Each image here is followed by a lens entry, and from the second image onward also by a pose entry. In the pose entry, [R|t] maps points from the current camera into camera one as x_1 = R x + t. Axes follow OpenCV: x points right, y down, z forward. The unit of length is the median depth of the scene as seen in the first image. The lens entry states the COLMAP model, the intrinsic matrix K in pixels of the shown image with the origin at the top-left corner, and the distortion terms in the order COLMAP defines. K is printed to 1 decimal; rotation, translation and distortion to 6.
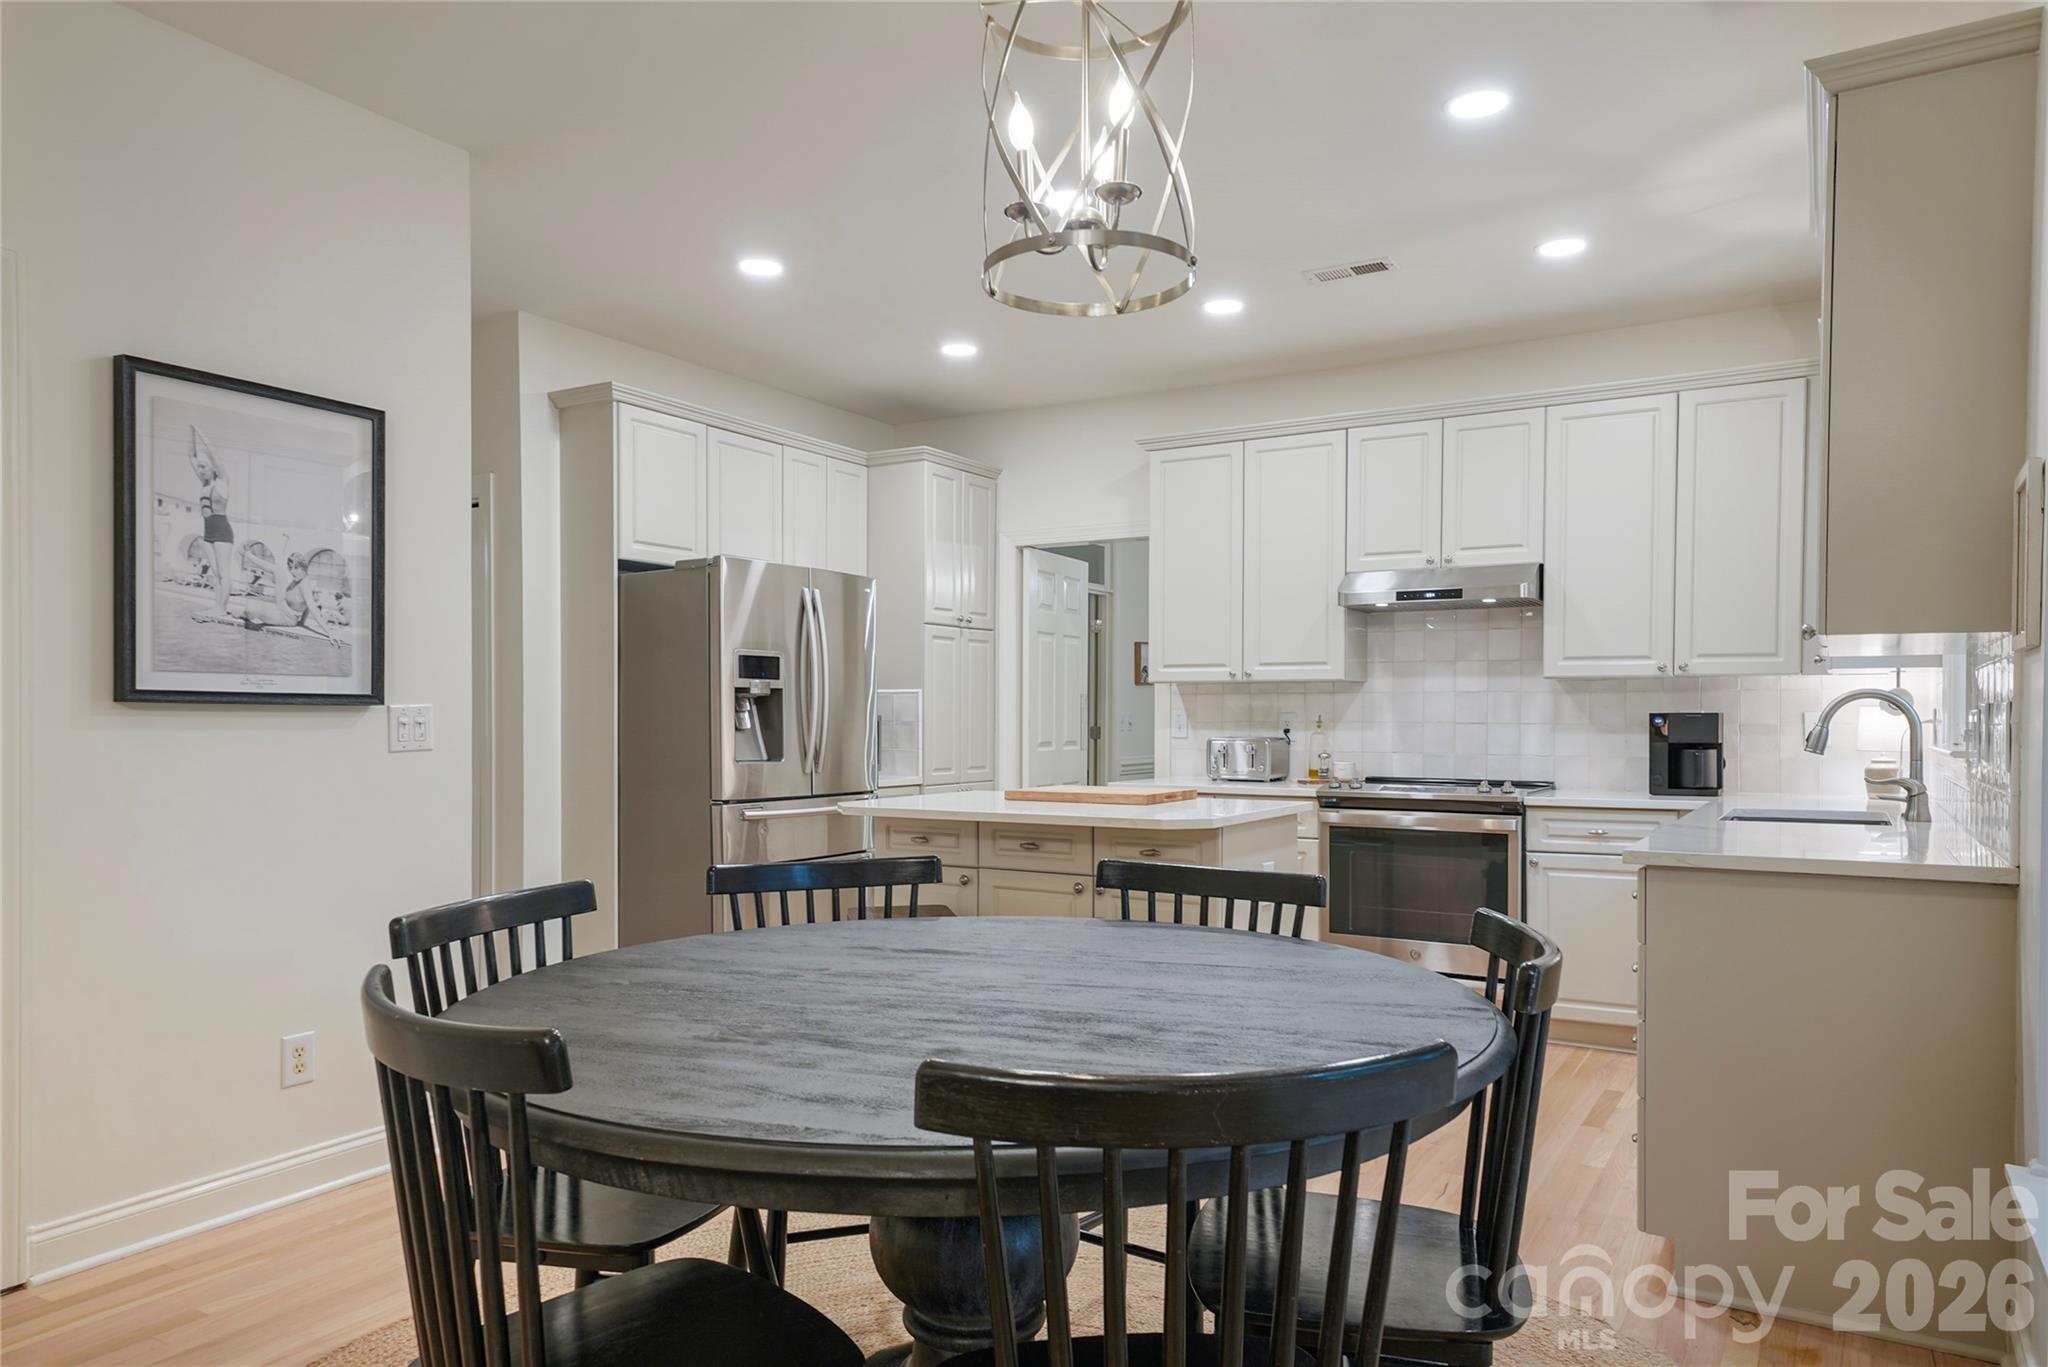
lens RADIAL K [[1349.9, 0, 1027.0], [0, 1349.9, 755.5], [0, 0, 1]] dist [0.005645, 0.000856]
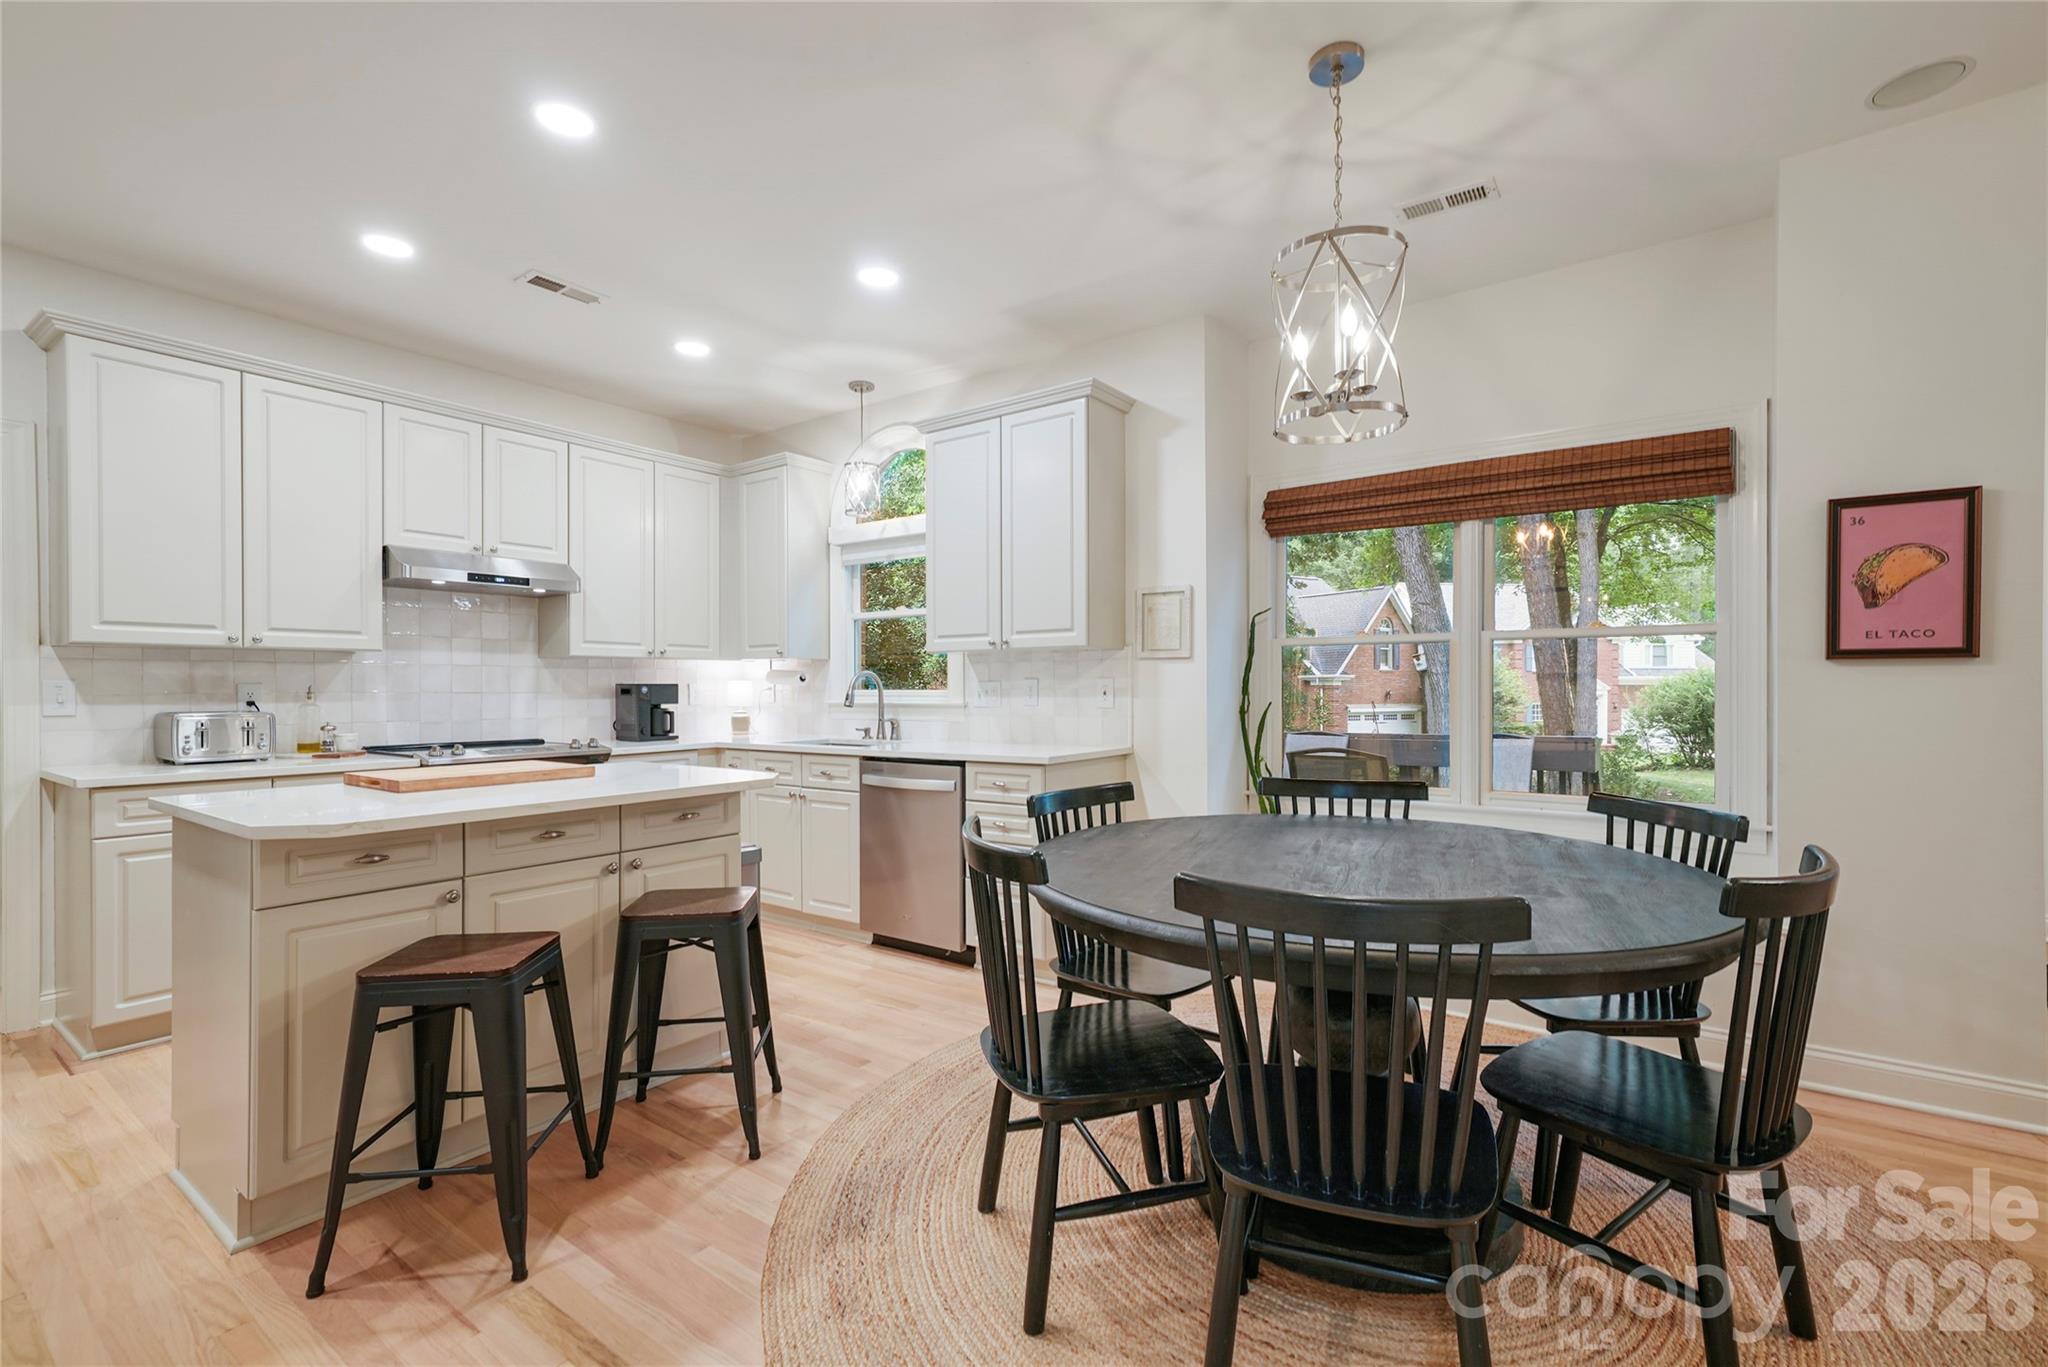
lens RADIAL K [[904.1, 0, 1026.7], [0, 904.1, 691.9], [0, 0, 1]] dist [0.007244, 0.000808]
pose [[0.082180, -0.007420, 0.996590, -0.425093], [0.032468, 0.999461, 0.004765, -0.013854], [-0.996088, 0.031966, 0.082377, 0.498403]]
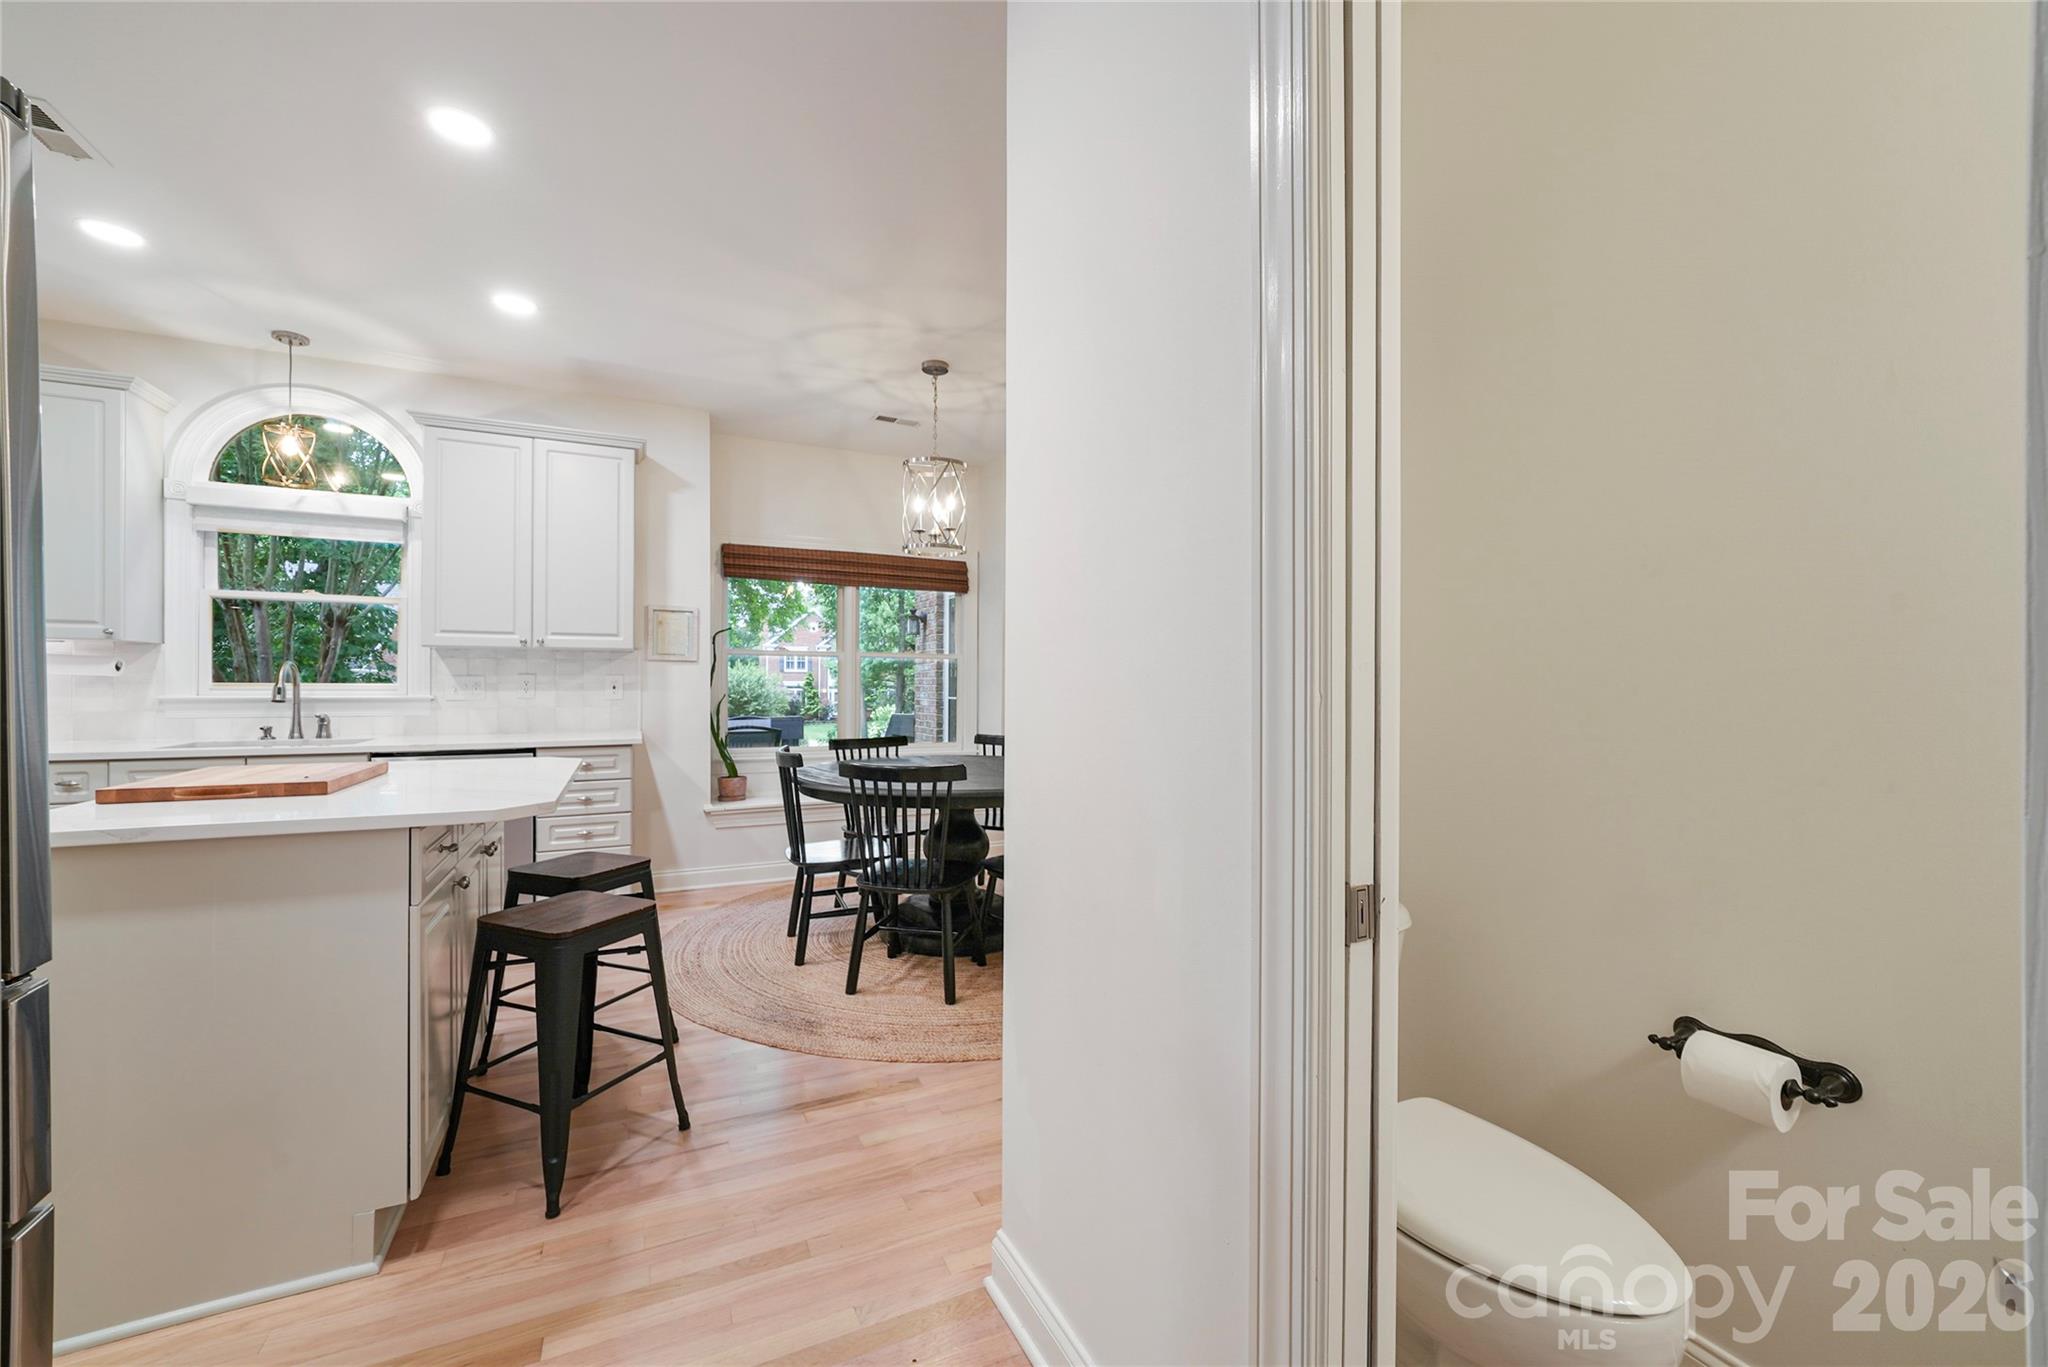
lens RADIAL K [[805.6, 0, 1016.5], [0, 805.6, 688.0], [0, 0, 1]] dist [-0.009019, 0.000329]
pose [[-0.837533, -0.008942, 0.546313, -0.456529], [0.008479, 0.999533, 0.029359, -0.027228], [-0.546320, 0.029222, -0.837066, 0.964081]]
